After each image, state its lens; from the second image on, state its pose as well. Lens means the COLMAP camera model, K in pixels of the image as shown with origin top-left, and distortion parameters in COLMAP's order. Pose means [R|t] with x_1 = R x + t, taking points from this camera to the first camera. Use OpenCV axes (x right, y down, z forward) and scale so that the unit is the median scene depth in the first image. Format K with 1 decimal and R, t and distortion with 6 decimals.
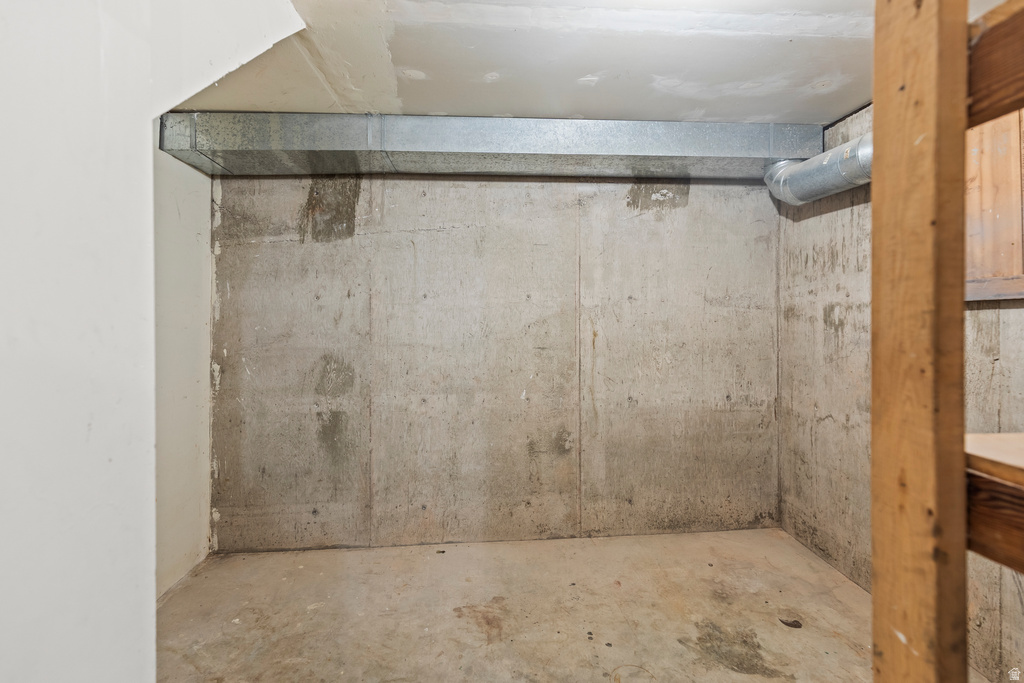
lens RADIAL K [[470.0, 0, 514.5], [0, 470.0, 320.2], [0, 0, 1]] dist [0.001774, -0.000885]
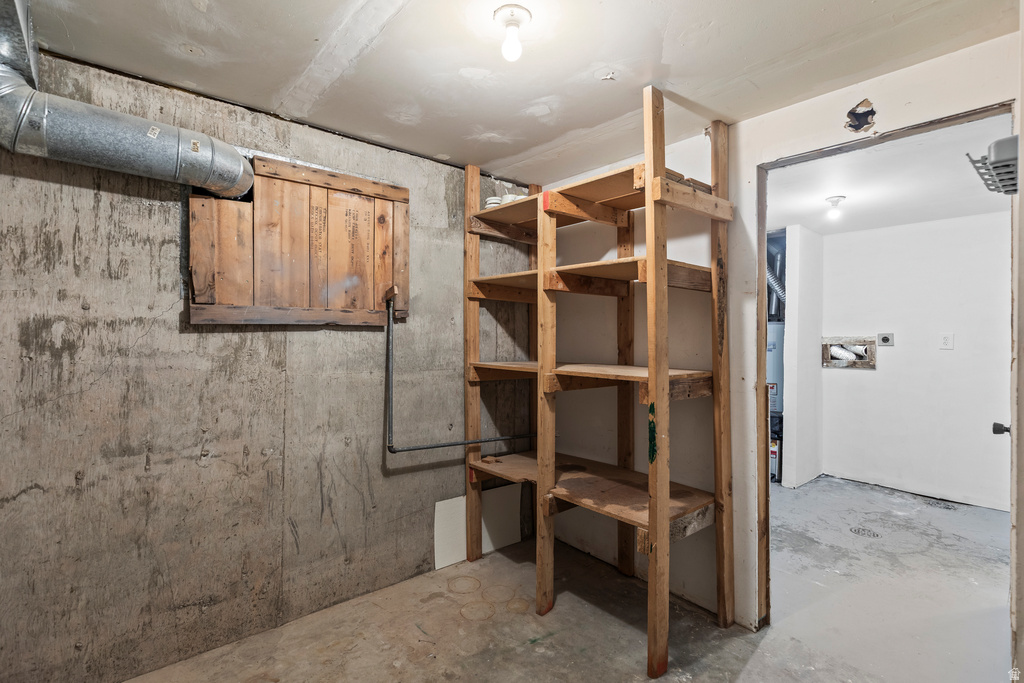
lens RADIAL K [[495.4, 0, 509.3], [0, 495.4, 334.9], [0, 0, 1]] dist [0.001806, -0.000434]
pose [[-0.600018, 0.002042, 0.799984, -0.302893], [0.003038, 0.999995, -0.000273, -0.008103], [-0.799981, 0.002267, -0.600021, 0.928005]]
